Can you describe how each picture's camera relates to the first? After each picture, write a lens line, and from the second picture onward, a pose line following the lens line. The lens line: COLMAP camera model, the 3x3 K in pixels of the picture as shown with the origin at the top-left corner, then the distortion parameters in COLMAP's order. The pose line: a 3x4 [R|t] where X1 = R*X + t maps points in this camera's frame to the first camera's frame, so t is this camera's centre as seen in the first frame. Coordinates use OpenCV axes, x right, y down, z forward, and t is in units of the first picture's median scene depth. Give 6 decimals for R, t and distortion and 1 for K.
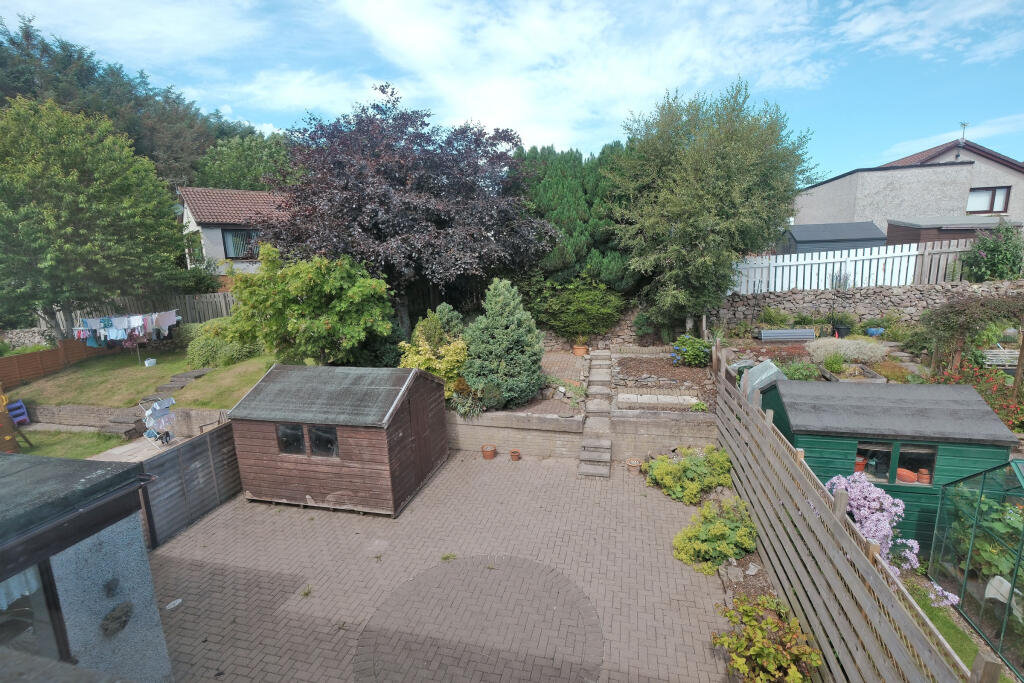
lens RADIAL K [[455.2, 0, 512.0], [0, 455.2, 341.5], [0, 0, 1]] dist [-0.003855, 0.000251]
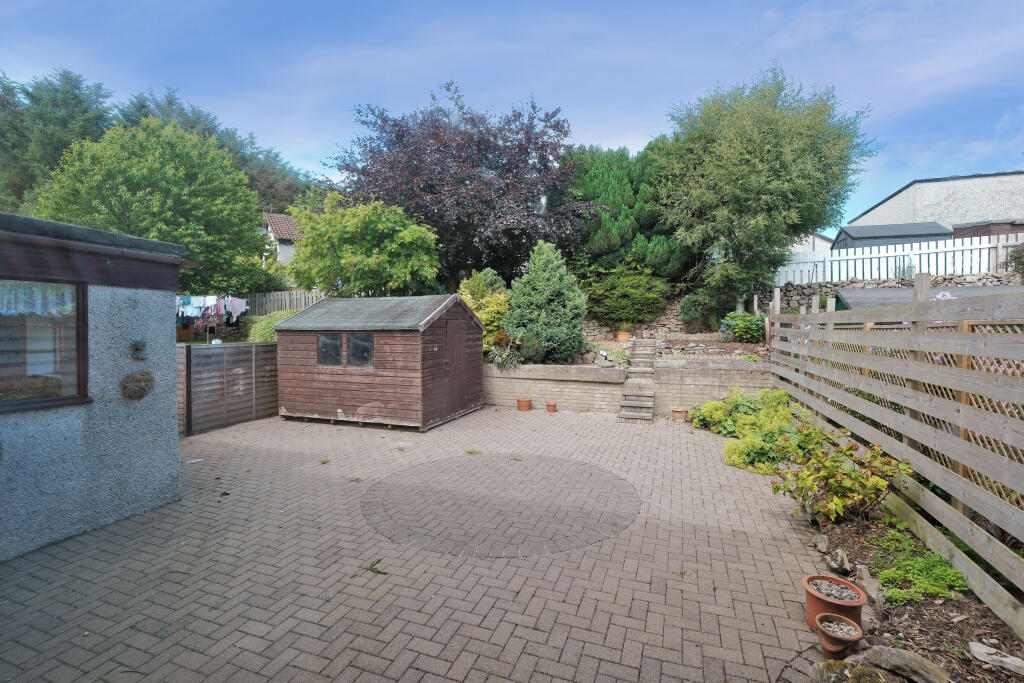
lens RADIAL K [[447.0, 0, 512.0], [0, 447.0, 341.5], [0, 0, 1]] dist [-0.008813, -0.000714]
pose [[0.993527, 0.042709, -0.105263, 0.017242], [-0.059134, 0.985630, -0.158233, 0.263539], [0.096992, 0.163433, 0.981775, 0.047301]]
